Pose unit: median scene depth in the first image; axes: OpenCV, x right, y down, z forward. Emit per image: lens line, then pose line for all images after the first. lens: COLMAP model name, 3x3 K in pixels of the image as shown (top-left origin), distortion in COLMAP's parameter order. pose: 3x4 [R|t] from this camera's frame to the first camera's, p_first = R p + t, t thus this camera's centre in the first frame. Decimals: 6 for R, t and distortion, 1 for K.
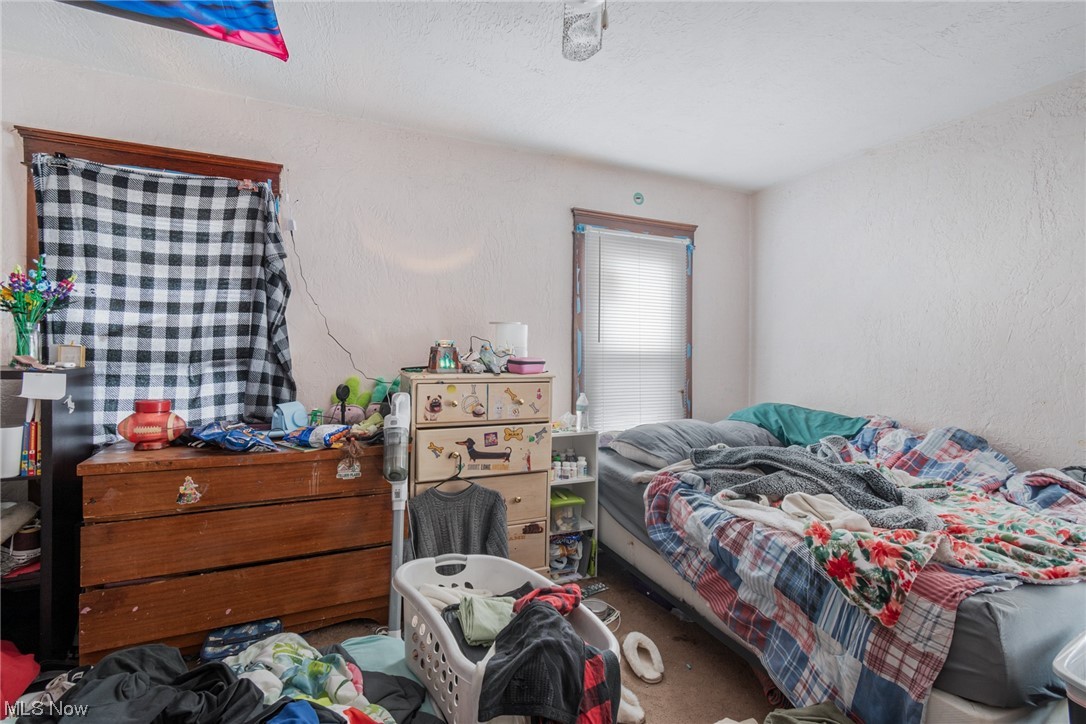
lens RADIAL K [[486.3, 0, 540.2], [0, 486.3, 355.5], [0, 0, 1]] dist [-0.001980, 0.001104]
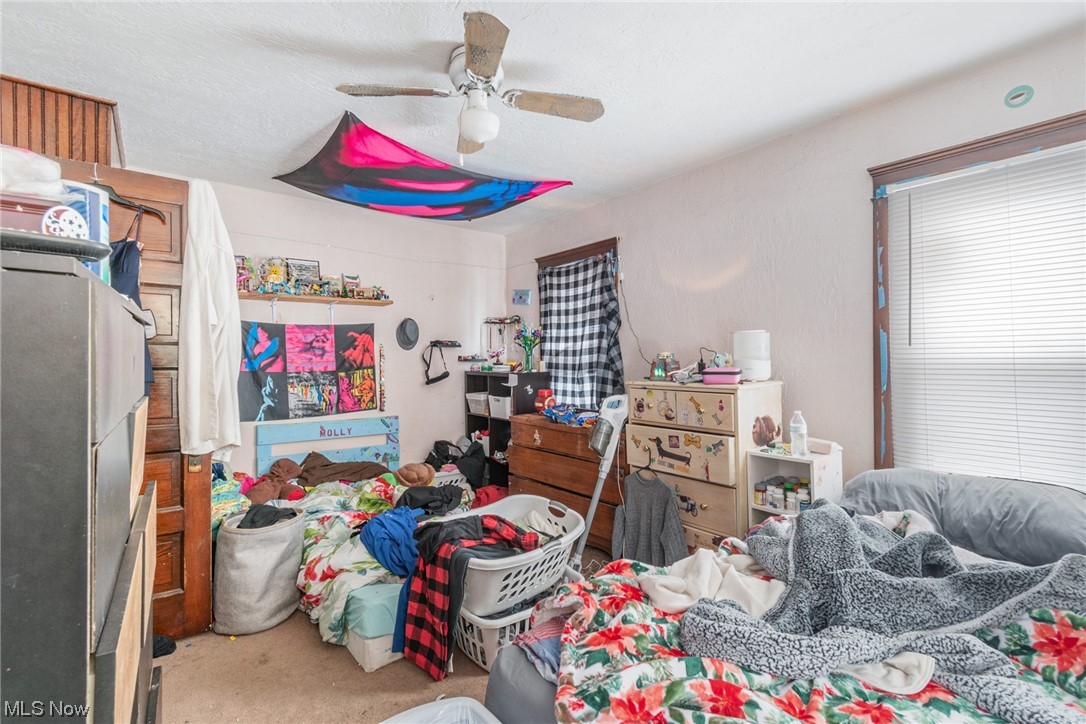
lens RADIAL K [[486.3, 0, 539.4], [0, 486.3, 363.4], [0, 0, 1]] dist [-0.001980, 0.001104]
pose [[0.252422, -0.005673, -0.967601, 0.897148], [0.005005, 0.999977, -0.004558, -0.002433], [0.967604, -0.003692, 0.252445, 0.425845]]
